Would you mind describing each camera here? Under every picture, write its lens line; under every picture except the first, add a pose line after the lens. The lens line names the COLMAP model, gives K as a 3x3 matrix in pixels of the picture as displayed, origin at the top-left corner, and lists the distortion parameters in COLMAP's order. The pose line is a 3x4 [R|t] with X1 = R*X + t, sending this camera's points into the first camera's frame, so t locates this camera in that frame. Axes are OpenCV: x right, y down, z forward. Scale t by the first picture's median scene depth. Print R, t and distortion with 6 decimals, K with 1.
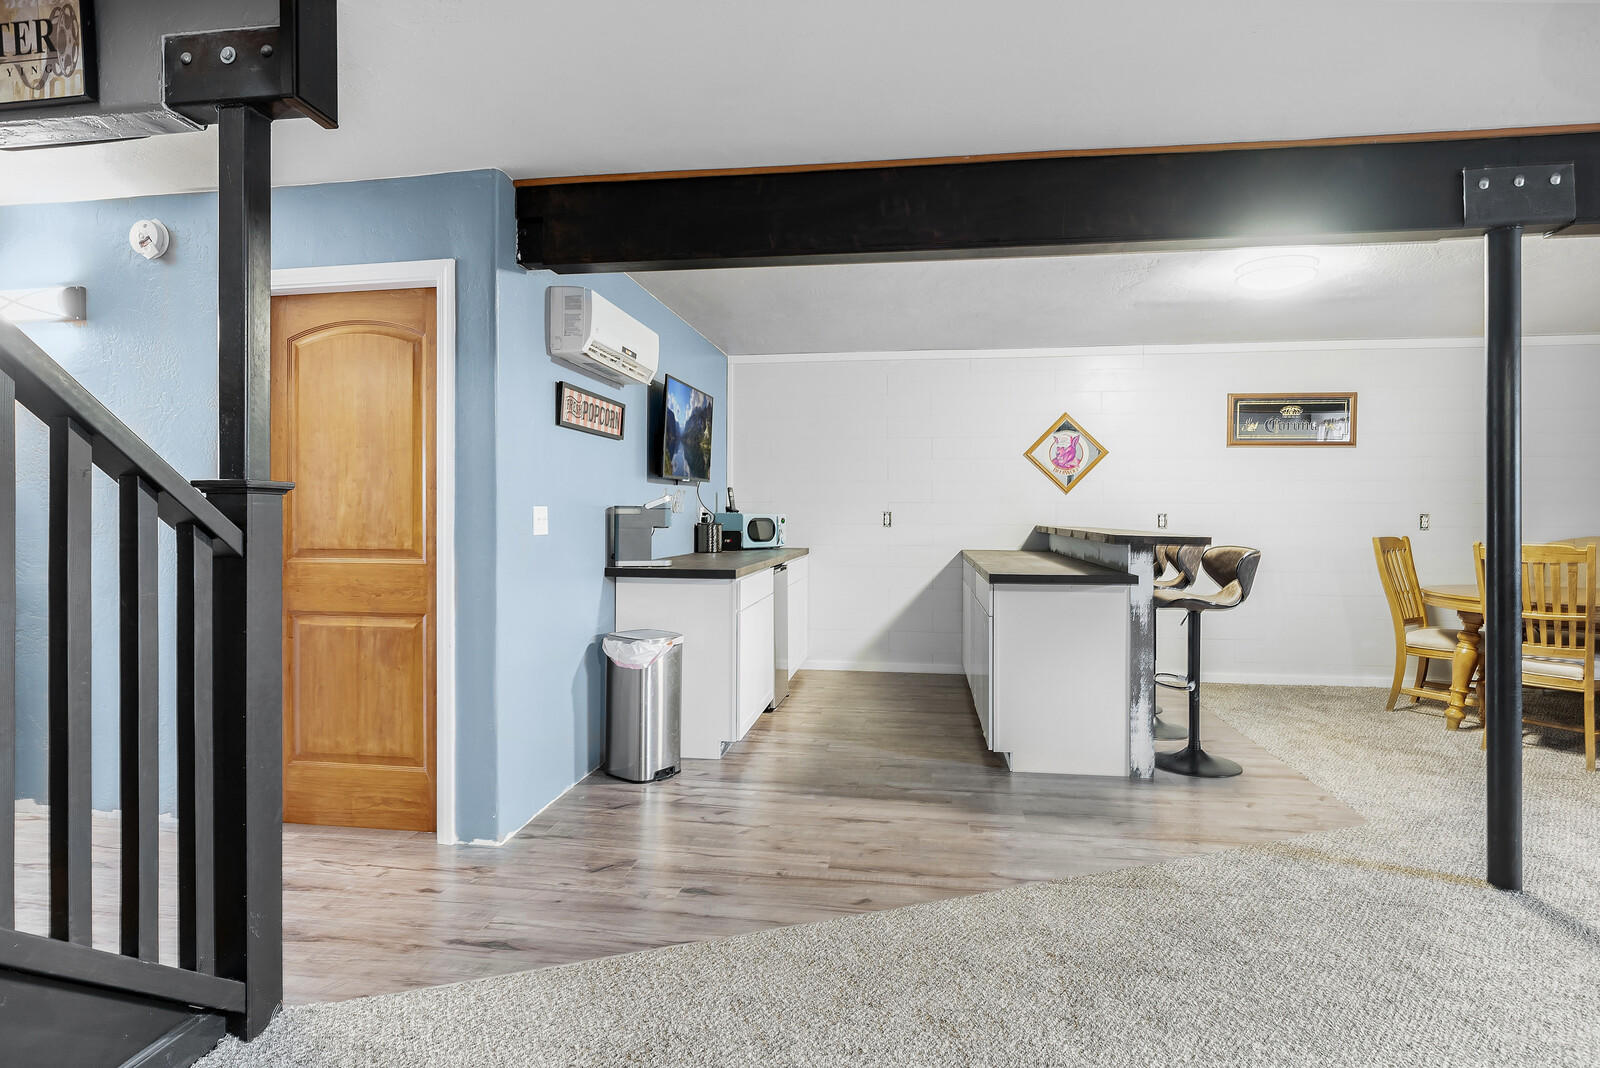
lens RADIAL K [[821.6, 0, 804.0], [0, 821.6, 510.0], [0, 0, 1]] dist [0.001388, 0.000438]
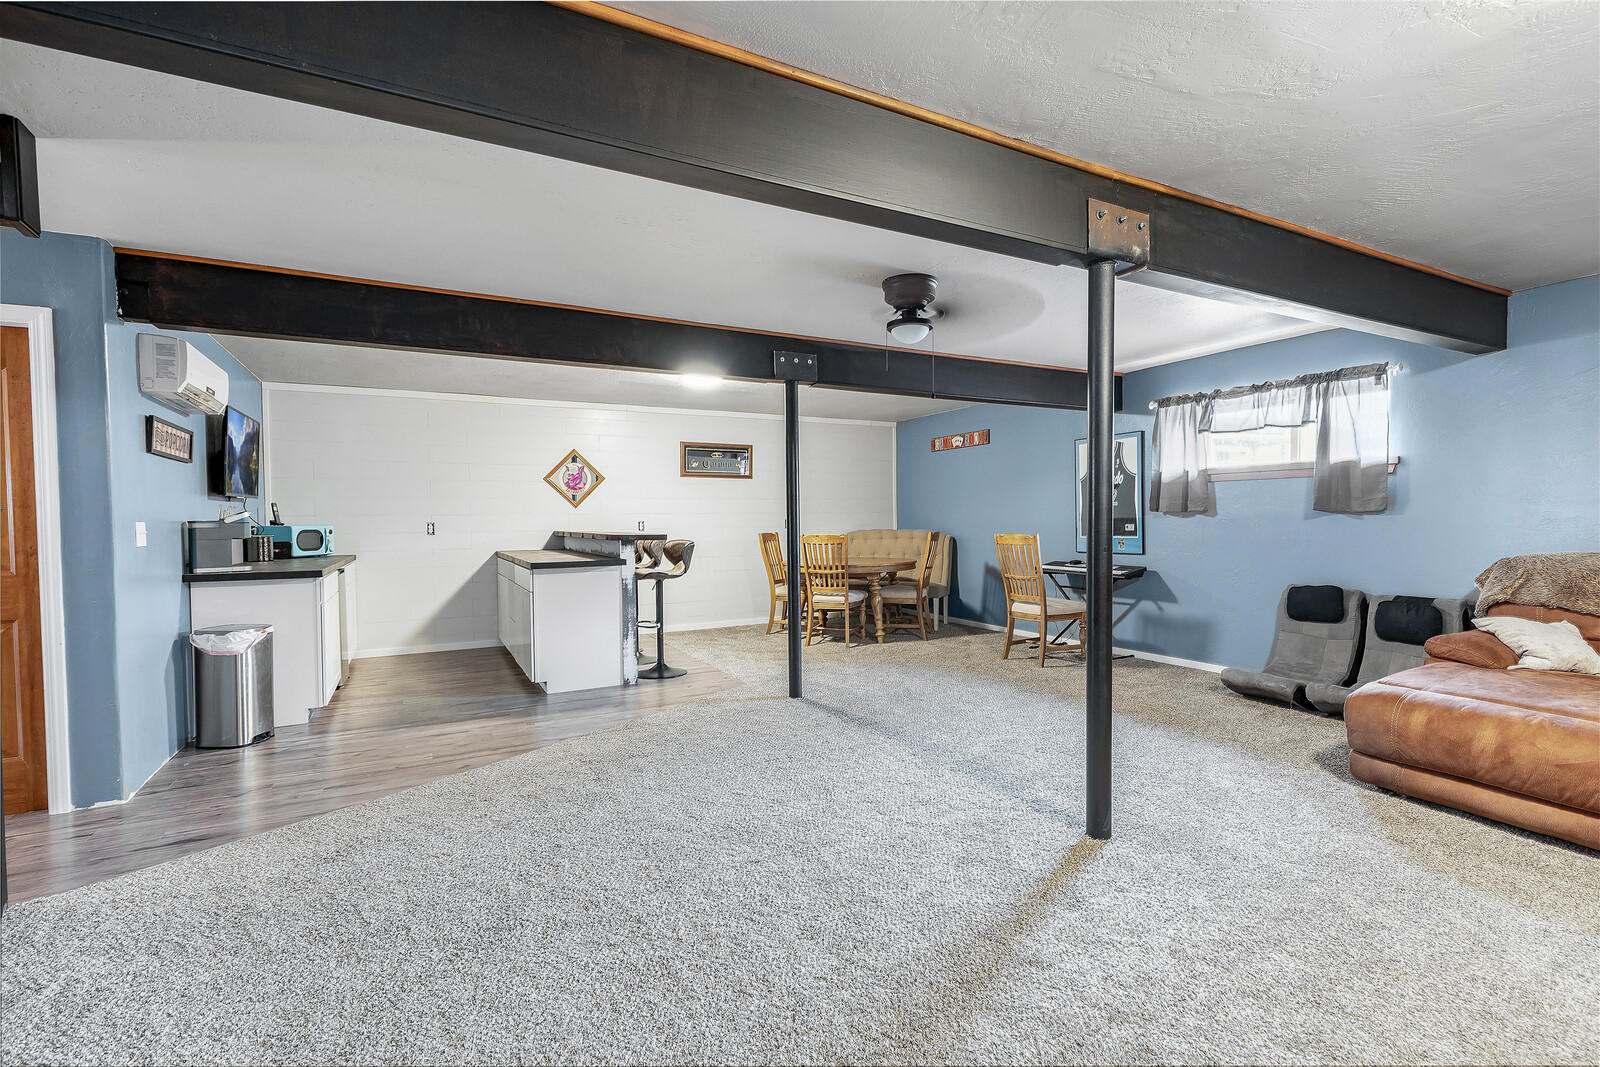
lens RADIAL K [[736.8, 0, 811.7], [0, 736.8, 533.8], [0, 0, 1]] dist [0.011011, -0.001732]
pose [[0.806459, -0.024333, 0.590789, -0.156592], [0.012574, 0.999633, 0.024008, -0.001254], [-0.591156, -0.011932, 0.806469, -0.389491]]
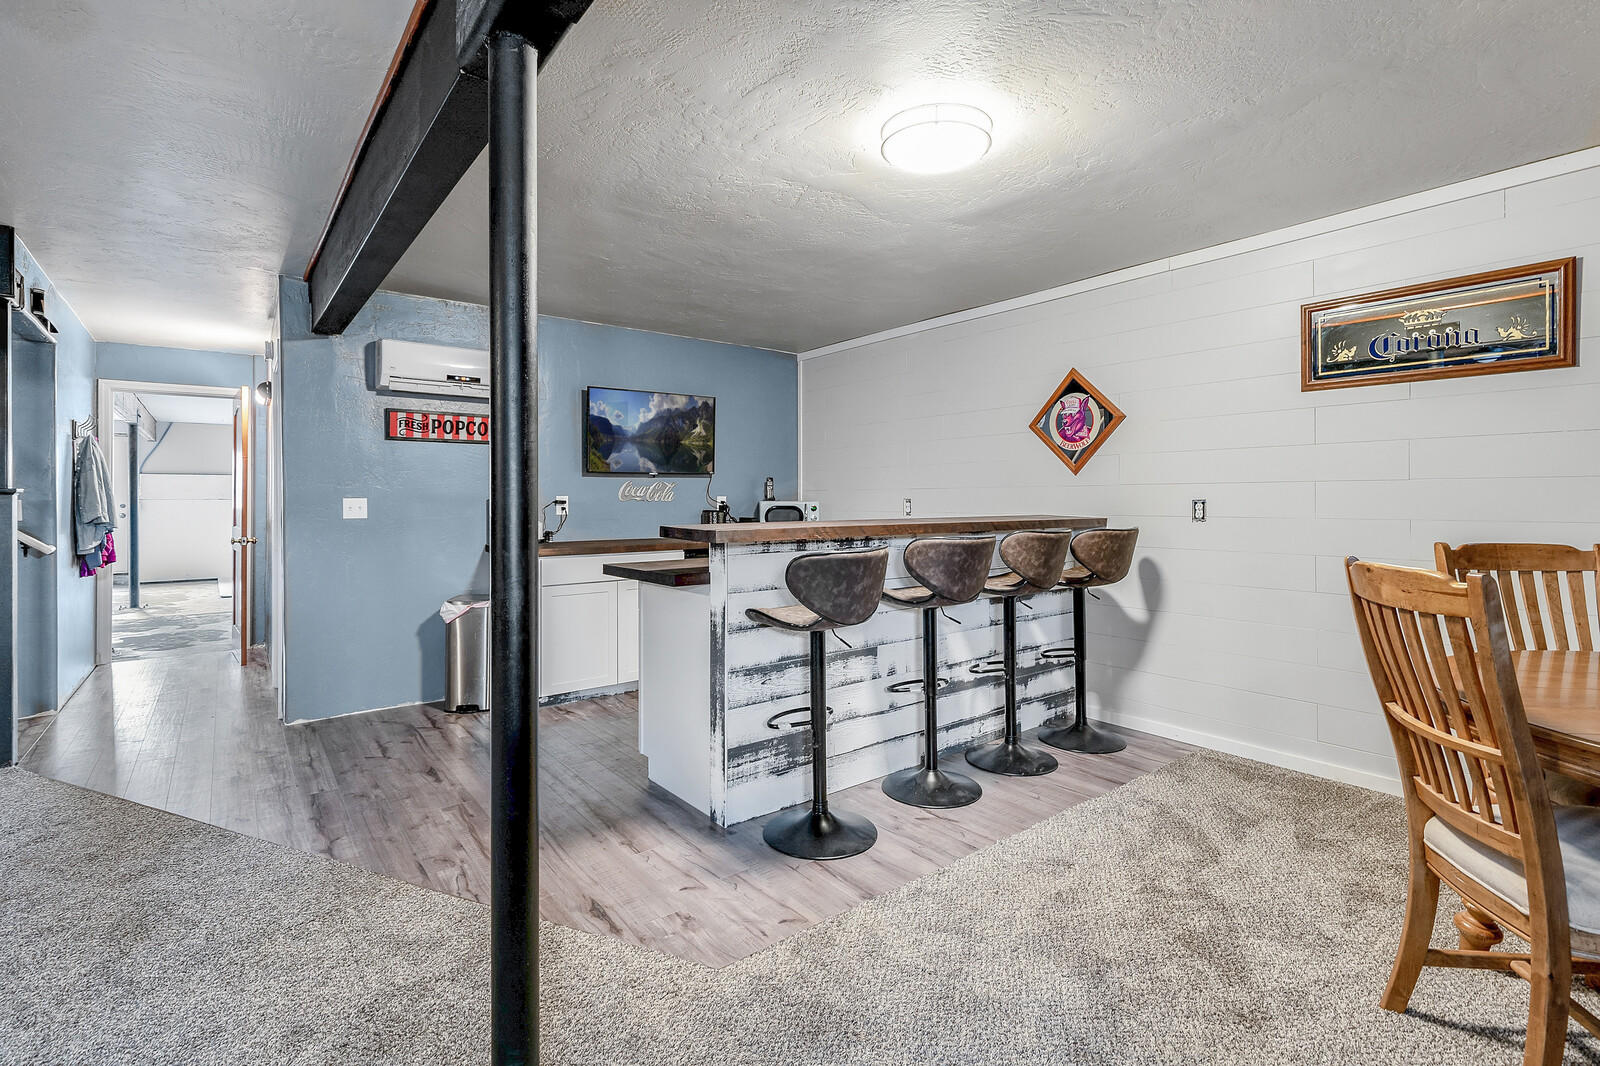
lens RADIAL K [[736.8, 0, 823.7], [0, 736.8, 504.0], [0, 0, 1]] dist [0.011011, -0.001732]
pose [[0.730769, -0.002436, -0.682621, 1.029337], [0.008565, 0.999948, 0.005601, 0.003795], [0.682572, -0.009939, 0.730751, 0.555219]]
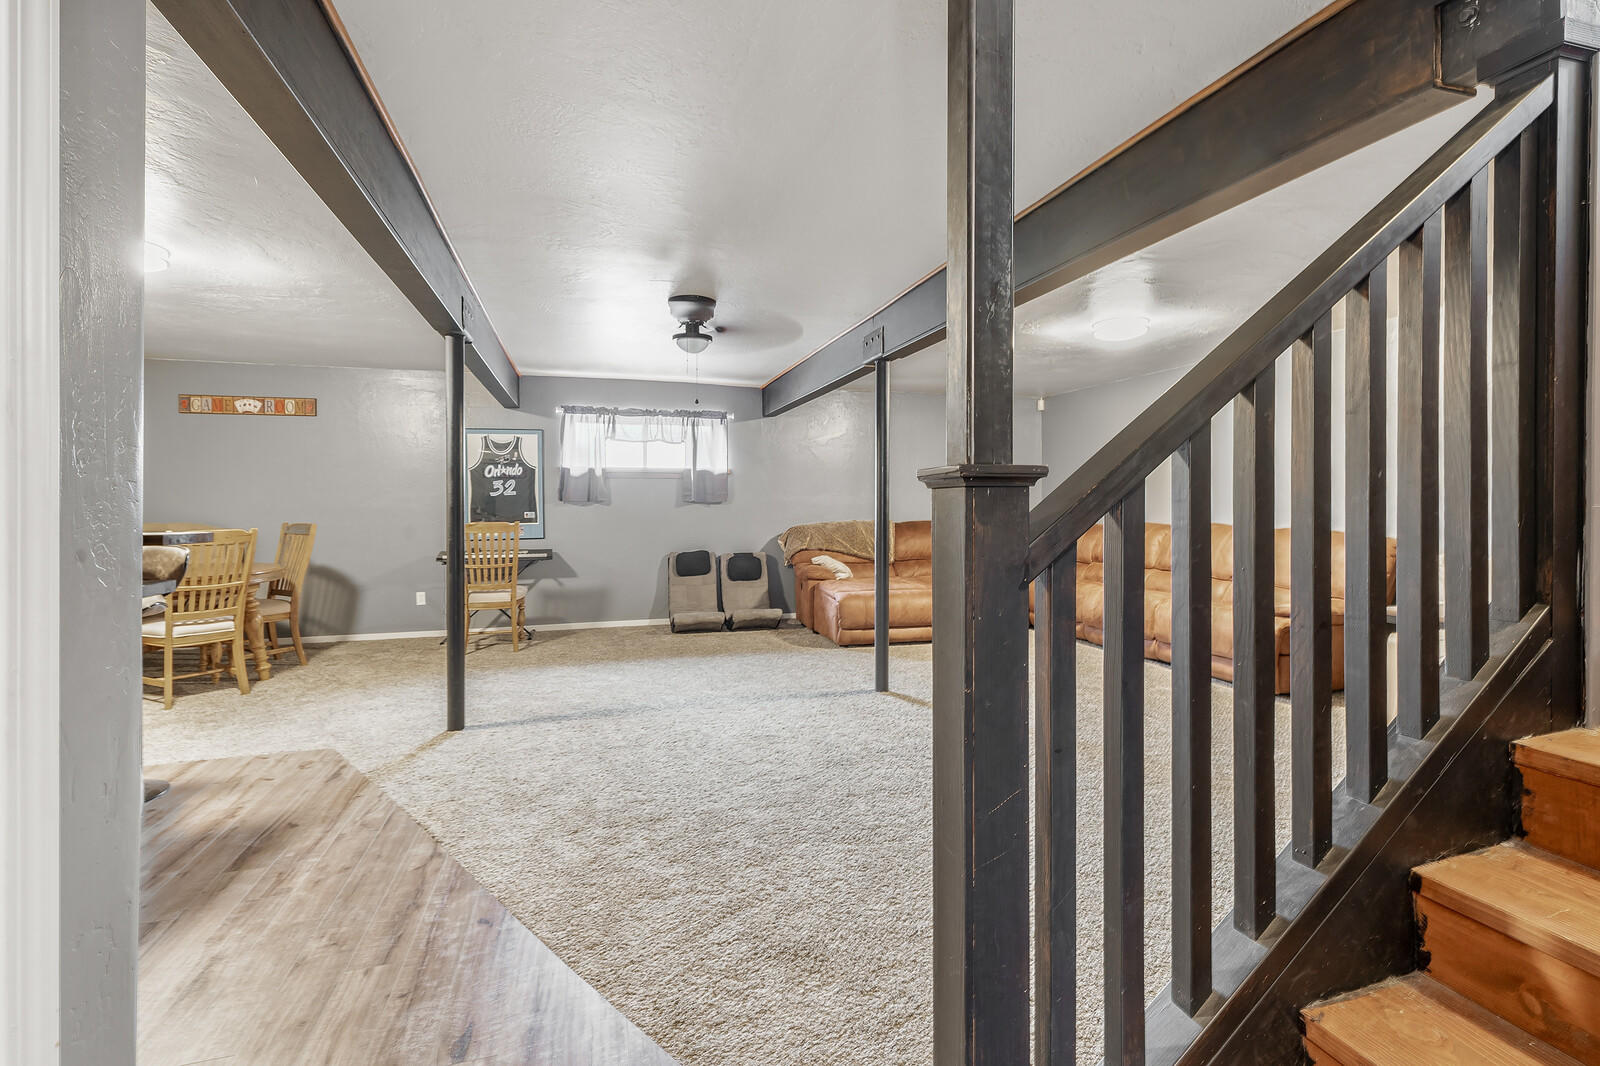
lens RADIAL K [[735.3, 0, 831.3], [0, 735.3, 514.0], [0, 0, 1]] dist [0.009963, -0.000012]
pose [[-0.438995, -0.016661, 0.898335, -0.601546], [0.001532, 0.999813, 0.019292, -0.003955], [-0.898488, 0.009845, -0.438887, 0.713009]]
